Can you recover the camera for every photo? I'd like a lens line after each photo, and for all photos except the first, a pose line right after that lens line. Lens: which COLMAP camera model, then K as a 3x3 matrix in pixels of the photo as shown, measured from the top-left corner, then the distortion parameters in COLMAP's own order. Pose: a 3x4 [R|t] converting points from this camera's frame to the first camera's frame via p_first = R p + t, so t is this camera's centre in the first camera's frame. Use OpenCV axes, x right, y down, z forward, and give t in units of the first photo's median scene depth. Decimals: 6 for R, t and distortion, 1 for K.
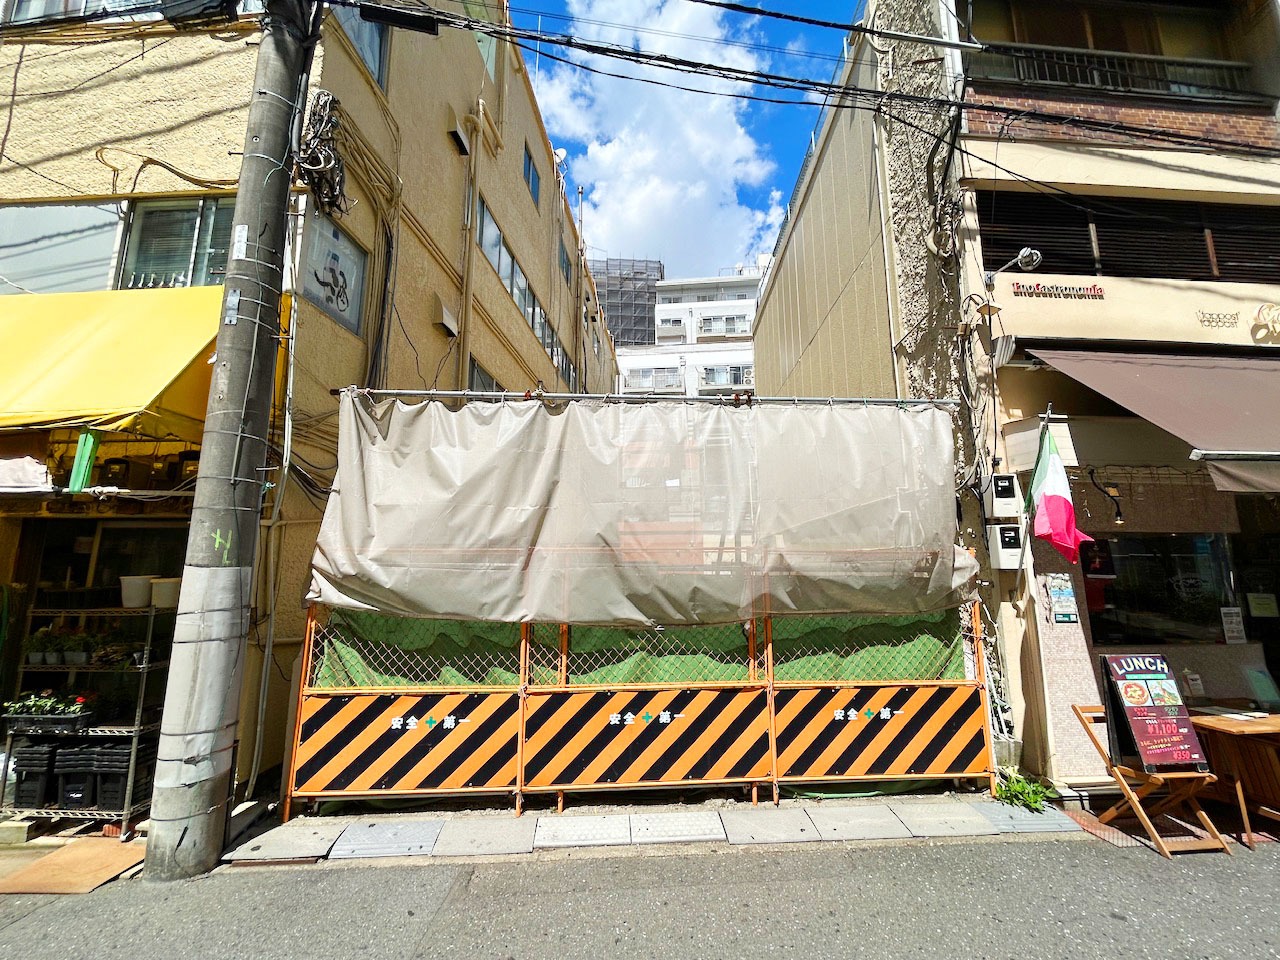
lens RADIAL K [[513.4, 0, 640.0], [0, 513.4, 480.0], [0, 0, 1]] dist [0.002575, 0.000835]
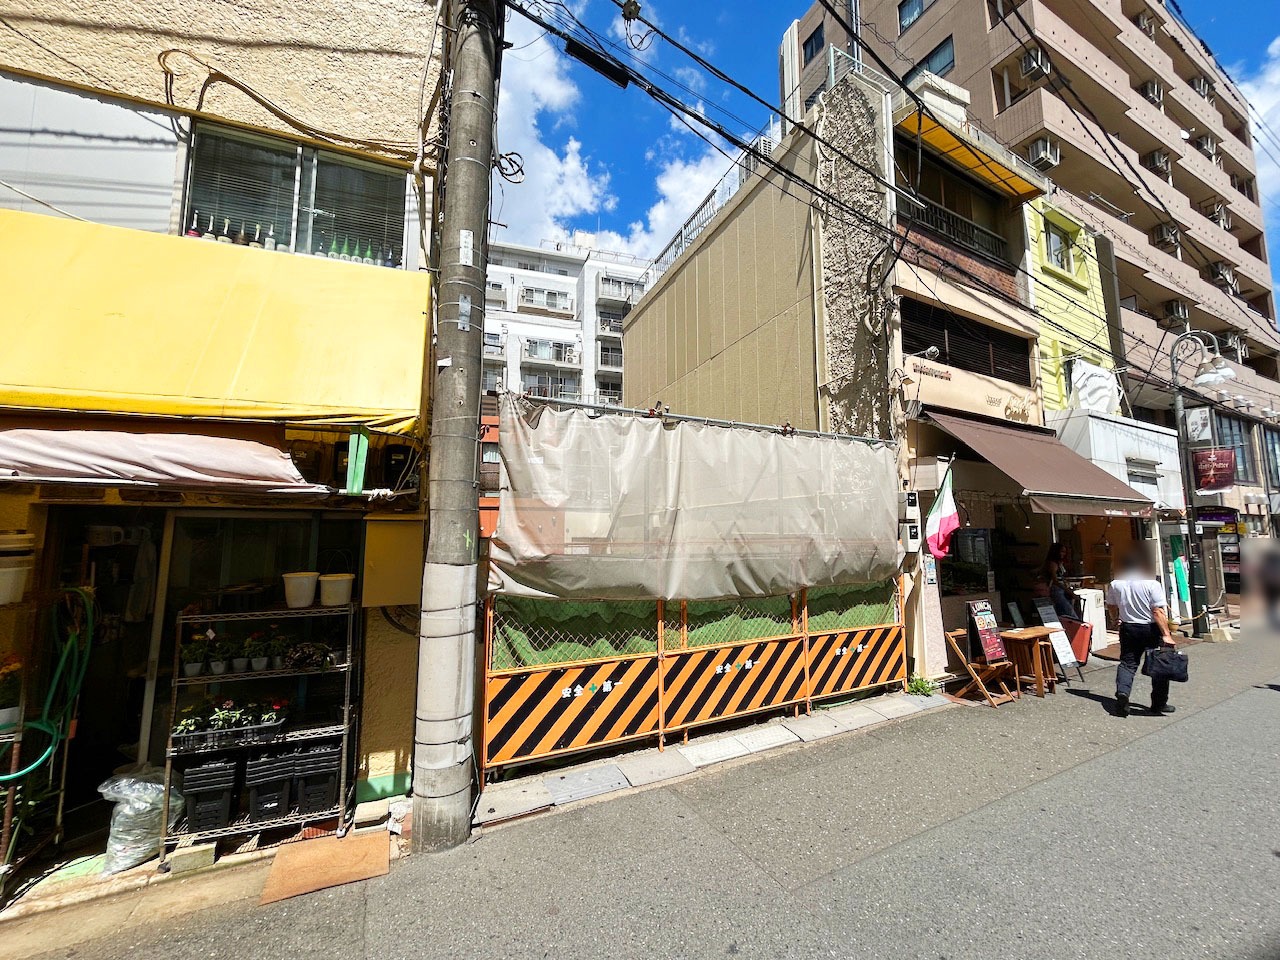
lens RADIAL K [[513.4, 0, 640.0], [0, 513.4, 480.0], [0, 0, 1]] dist [0.002575, 0.000835]
pose [[0.910387, 0.044595, 0.411348, -0.800589], [-0.068110, 0.996764, 0.042680, -0.065515], [-0.408114, -0.066872, 0.910479, -0.090870]]
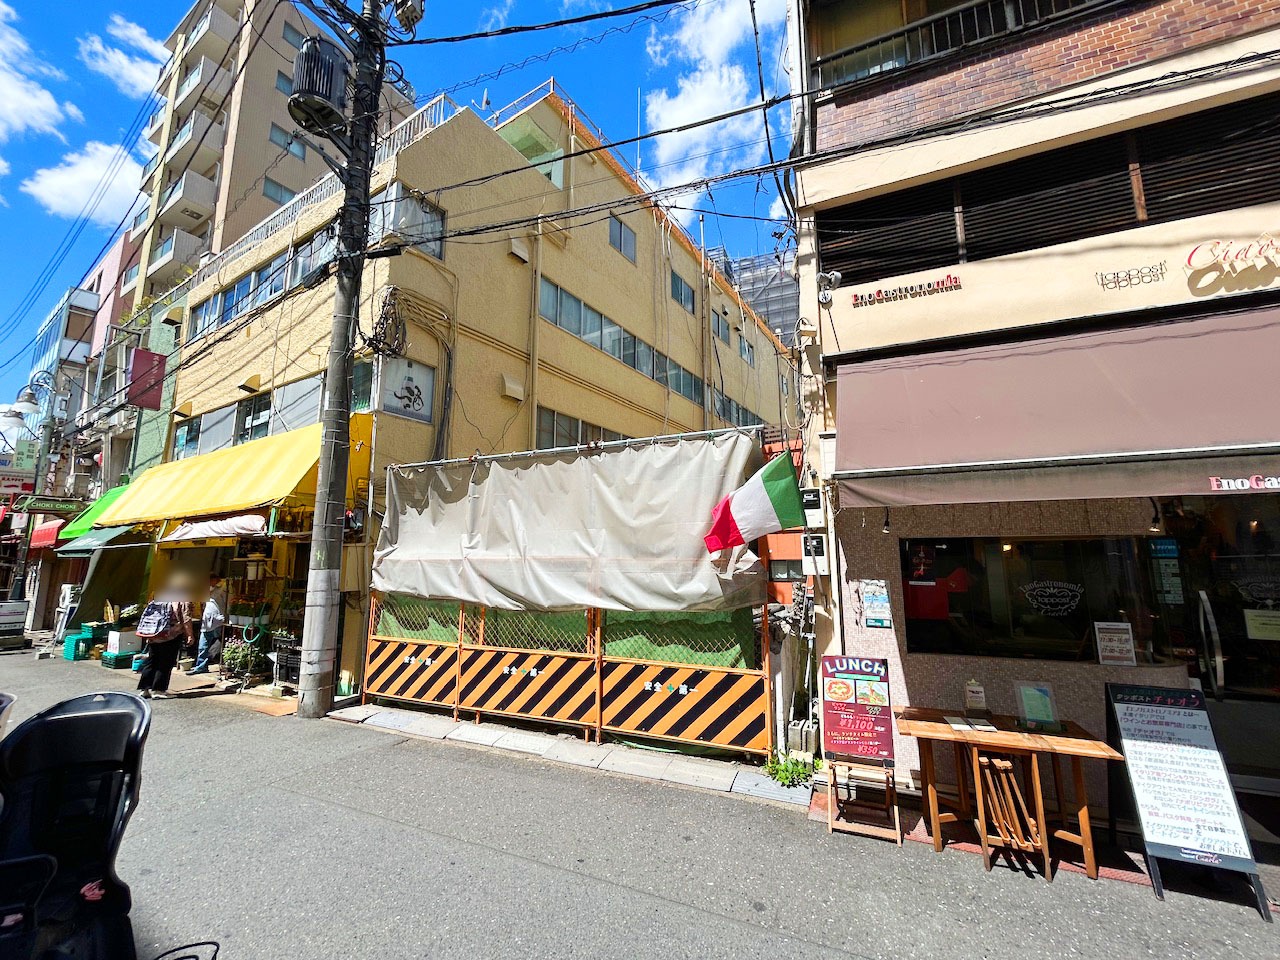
lens RADIAL K [[513.4, 0, 640.0], [0, 513.4, 480.0], [0, 0, 1]] dist [0.002575, 0.000835]
pose [[0.879845, -0.073824, -0.469491, 1.057166], [0.077820, 0.996908, -0.010918, -0.050695], [0.468846, -0.026930, 0.882869, -0.145050]]
